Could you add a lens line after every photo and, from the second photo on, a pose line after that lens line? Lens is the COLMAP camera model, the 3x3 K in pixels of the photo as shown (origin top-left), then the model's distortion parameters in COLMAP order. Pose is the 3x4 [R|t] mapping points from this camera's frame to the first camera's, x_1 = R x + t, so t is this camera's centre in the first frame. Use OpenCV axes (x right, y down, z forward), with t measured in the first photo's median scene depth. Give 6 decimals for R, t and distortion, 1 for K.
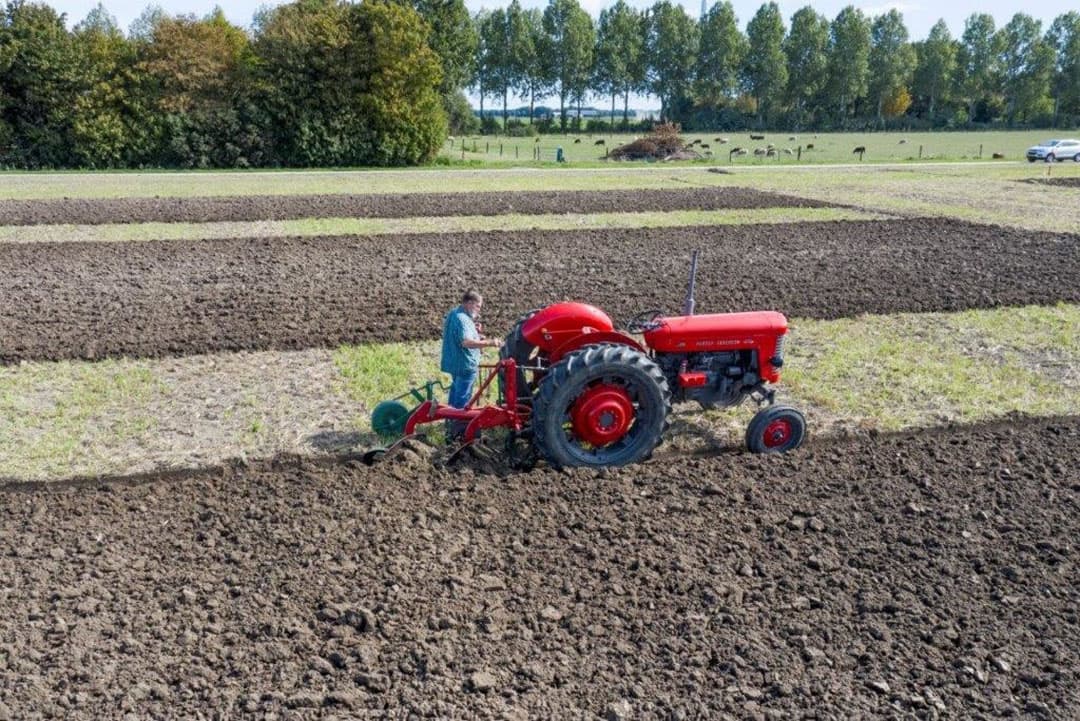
lens RADIAL K [[1143.8, 0, 540.0], [0, 1143.8, 360.5], [0, 0, 1]] dist [0.001959, -0.007904]
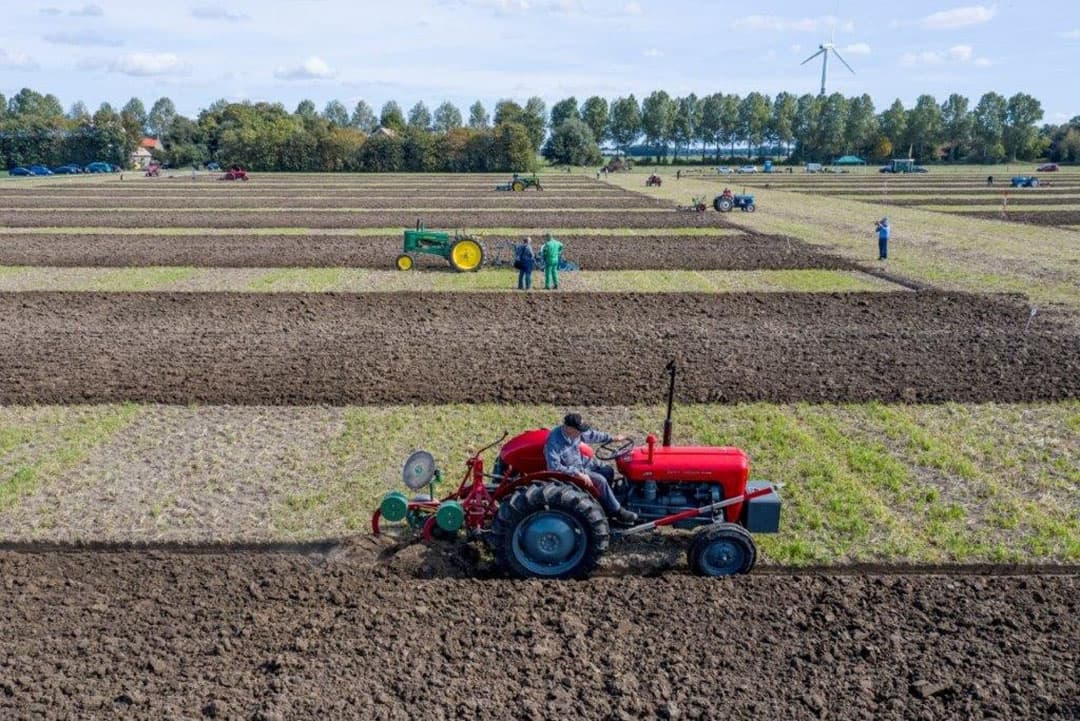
lens RADIAL K [[1143.8, 0, 540.0], [0, 1143.8, 360.5], [0, 0, 1]] dist [0.001959, -0.007904]
pose [[0.971398, 0.041706, -0.233764, 0.285430], [-0.049086, 0.998460, -0.025836, 0.173927], [0.232327, 0.036572, 0.971950, -0.833717]]
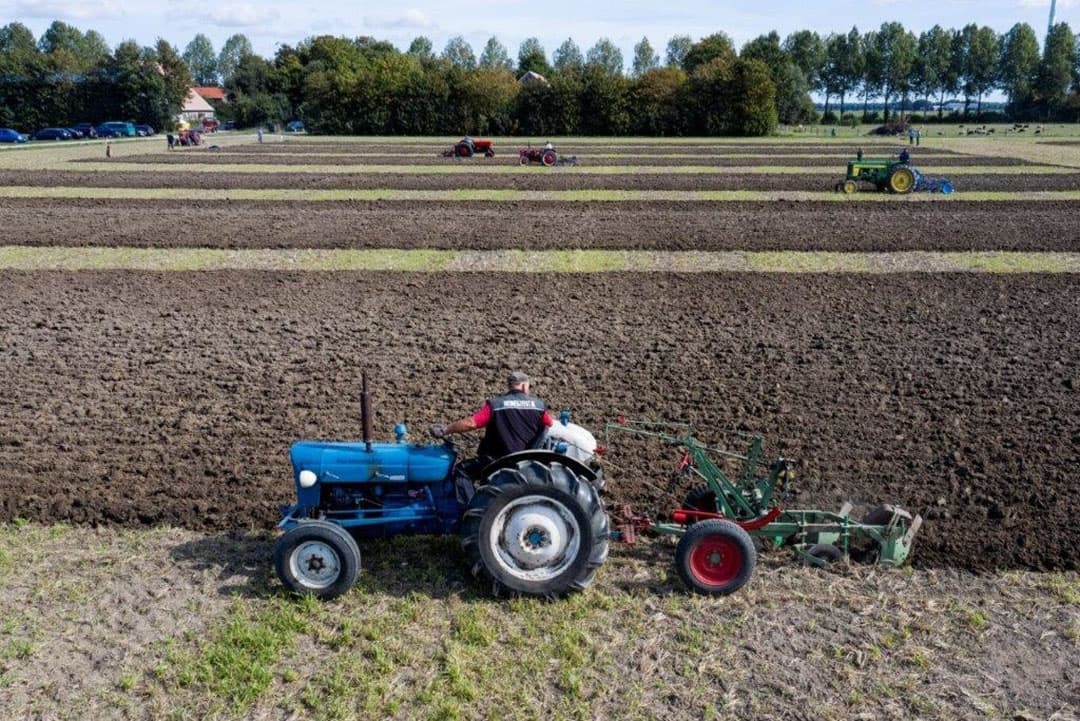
lens RADIAL K [[1143.8, 0, 540.0], [0, 1143.8, 360.5], [0, 0, 1]] dist [0.001959, -0.007904]
pose [[0.948592, 0.066516, -0.309434, 0.072154], [-0.064716, 0.997774, 0.016091, 0.090432], [0.309816, 0.004761, 0.950785, -0.436385]]
